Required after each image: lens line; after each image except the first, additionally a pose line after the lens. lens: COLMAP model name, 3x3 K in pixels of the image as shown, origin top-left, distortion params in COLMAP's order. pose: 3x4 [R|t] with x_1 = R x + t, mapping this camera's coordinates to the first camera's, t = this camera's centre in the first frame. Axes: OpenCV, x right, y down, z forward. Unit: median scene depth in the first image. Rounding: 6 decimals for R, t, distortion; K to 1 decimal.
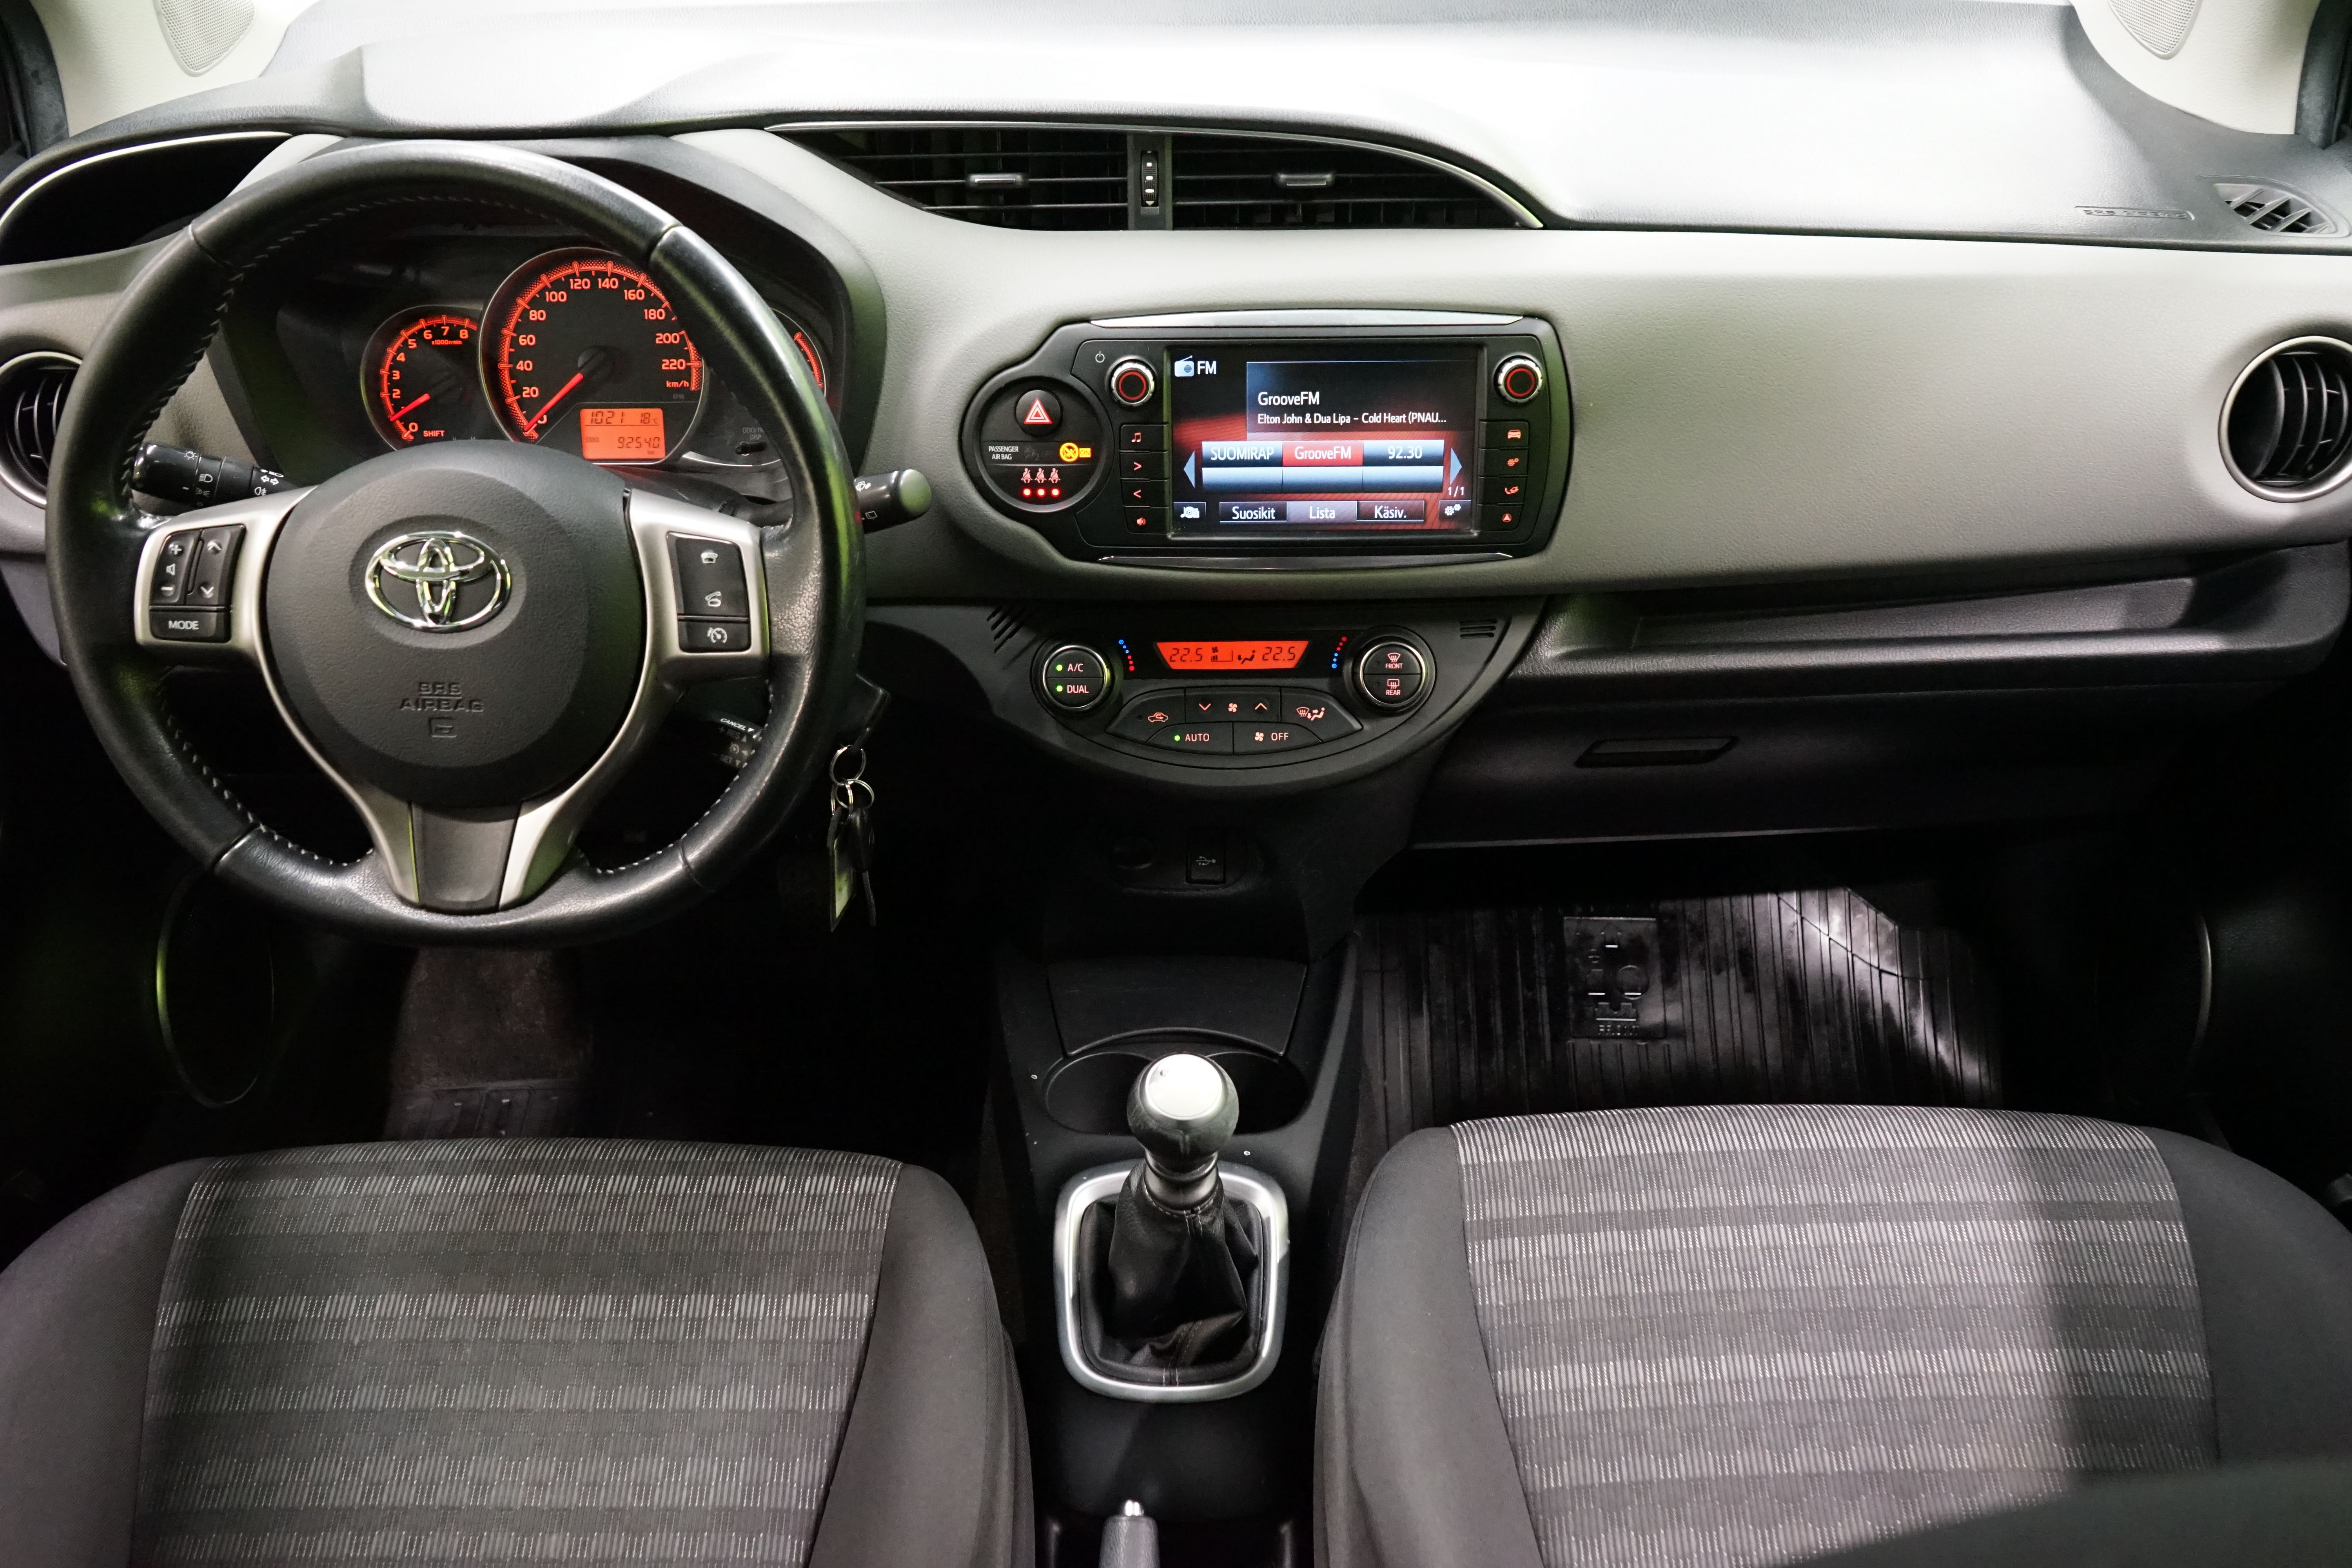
lens RADIAL K [[1841.6, 0, 1181.6], [0, 1841.6, 789.8], [0, 0, 1]] dist [-0.018190, 0.007478]
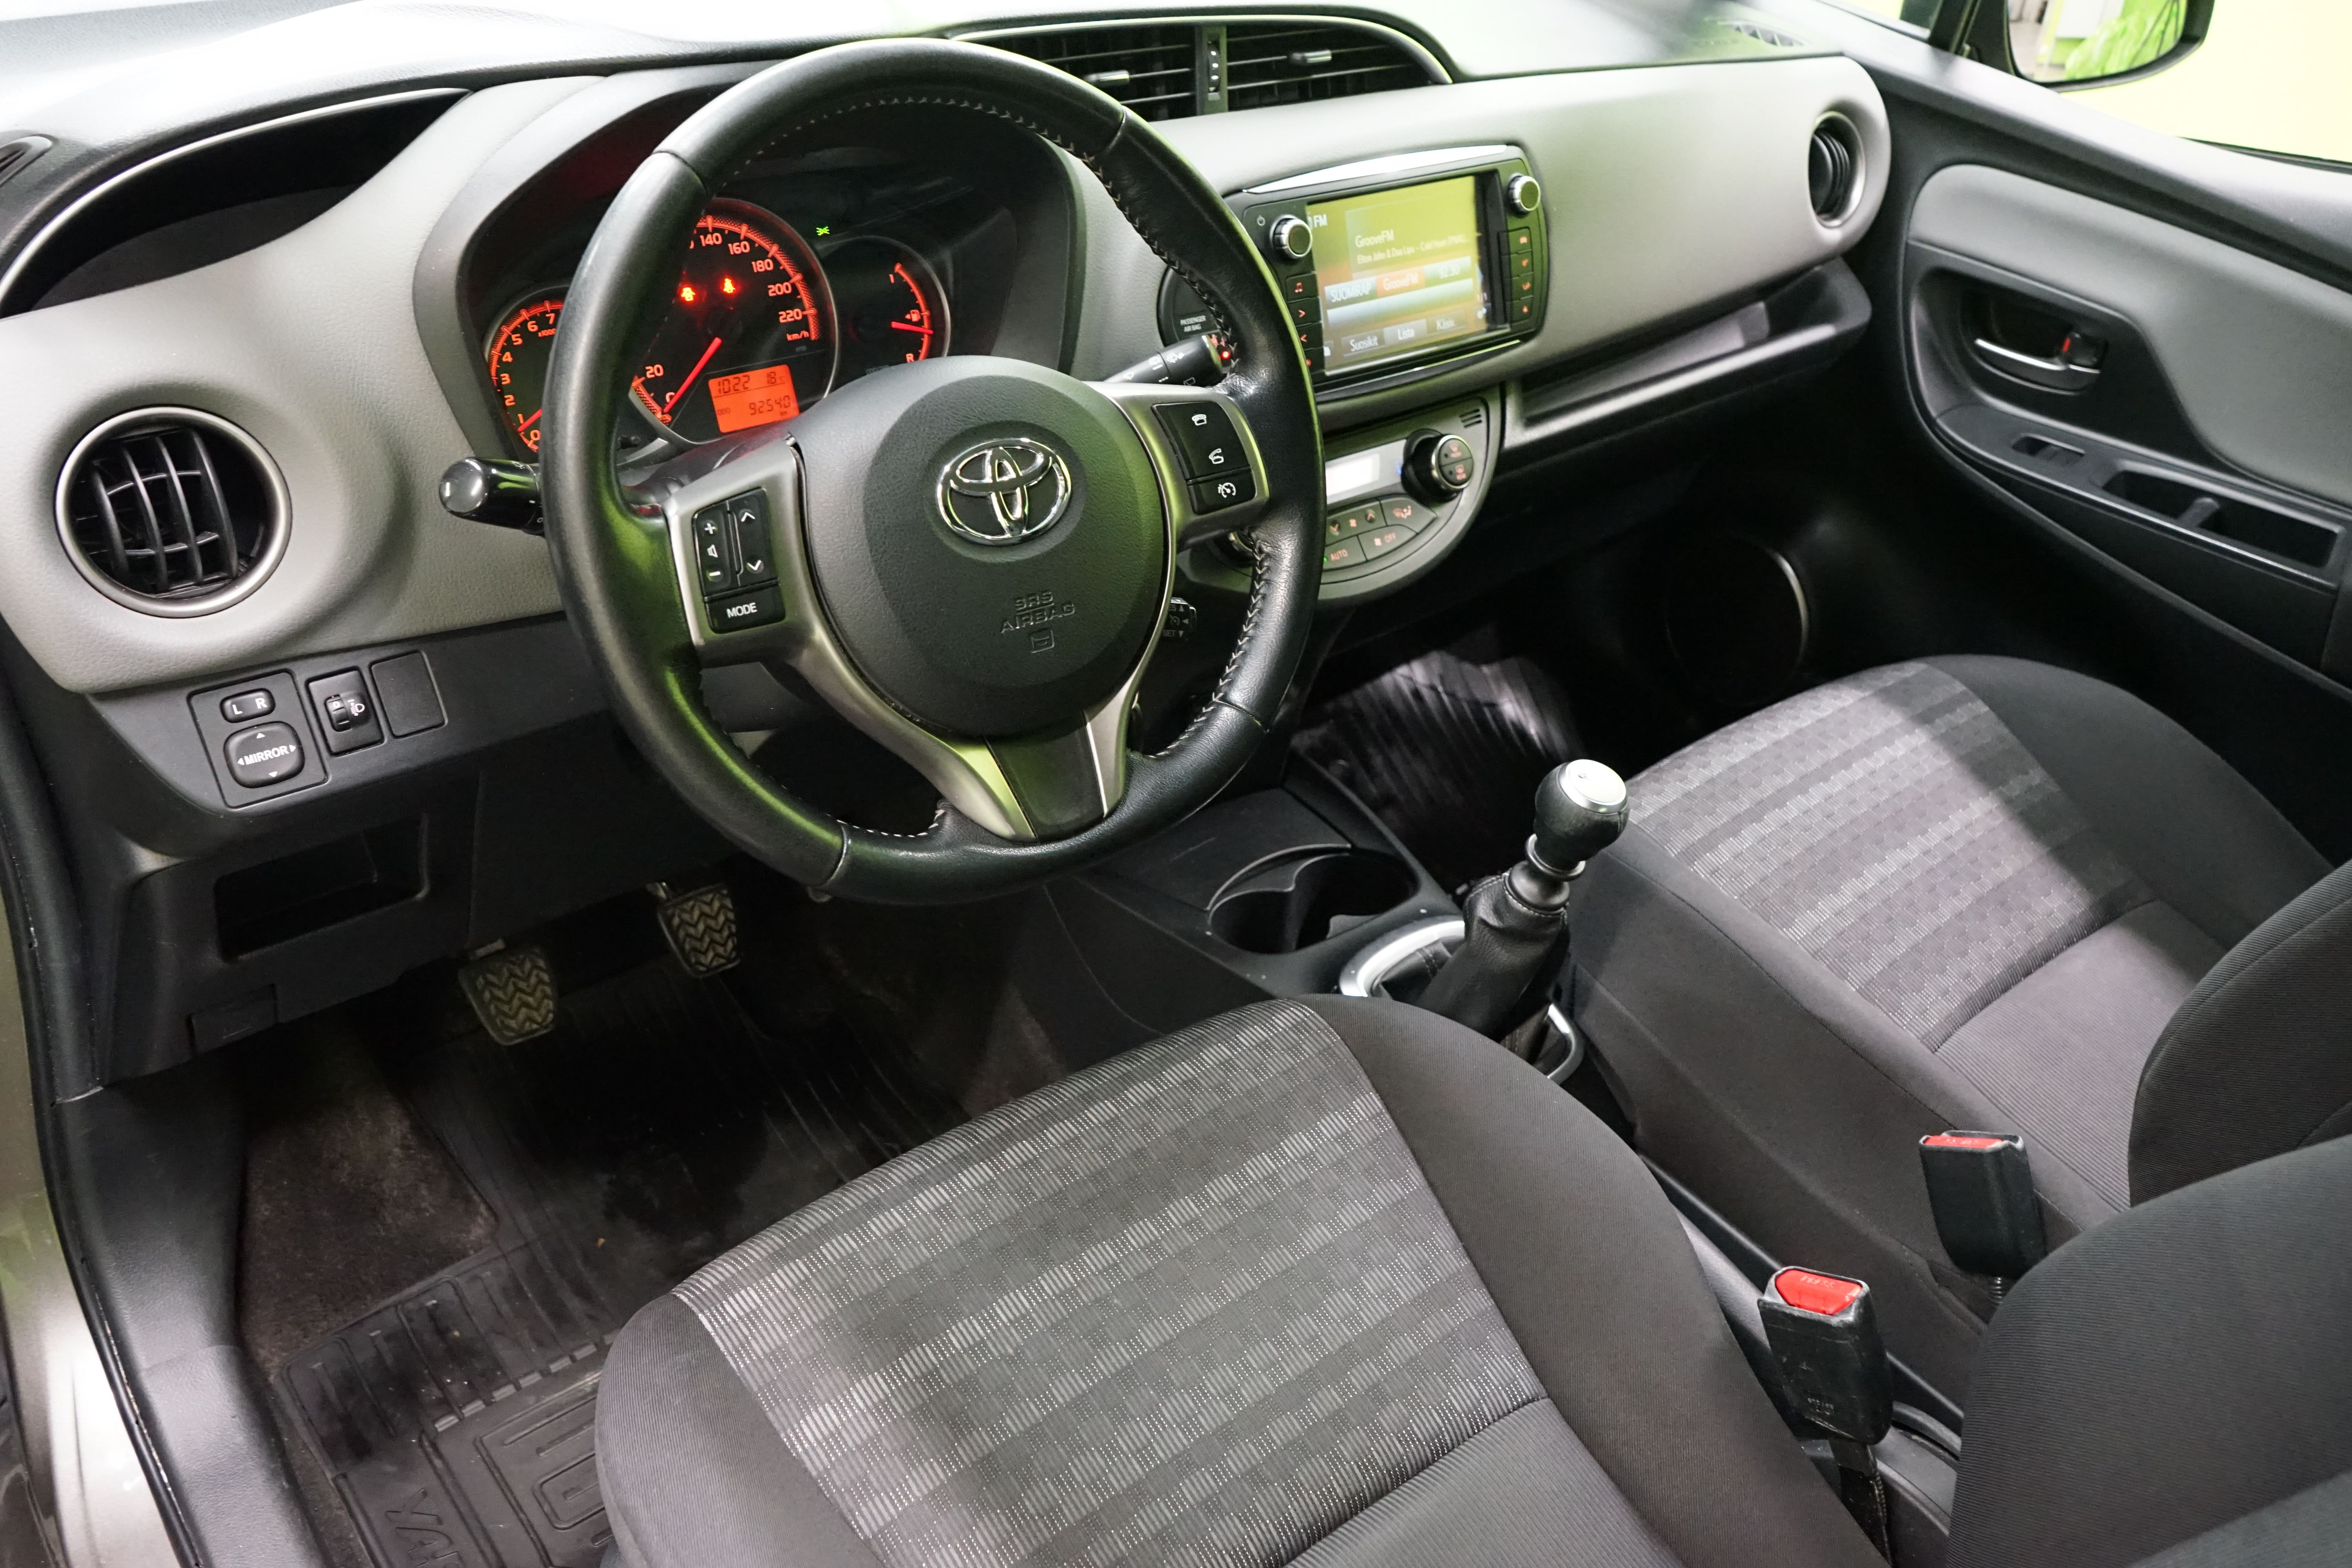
lens RADIAL K [[1841.6, 0, 1179.8], [0, 1841.6, 782.7], [0, 0, 1]] dist [-0.018190, 0.007478]
pose [[0.769413, -0.300036, 0.563899, -0.790852], [0.317106, 0.945763, 0.070540, -0.007582], [-0.554479, 0.124541, 0.822826, 0.150861]]
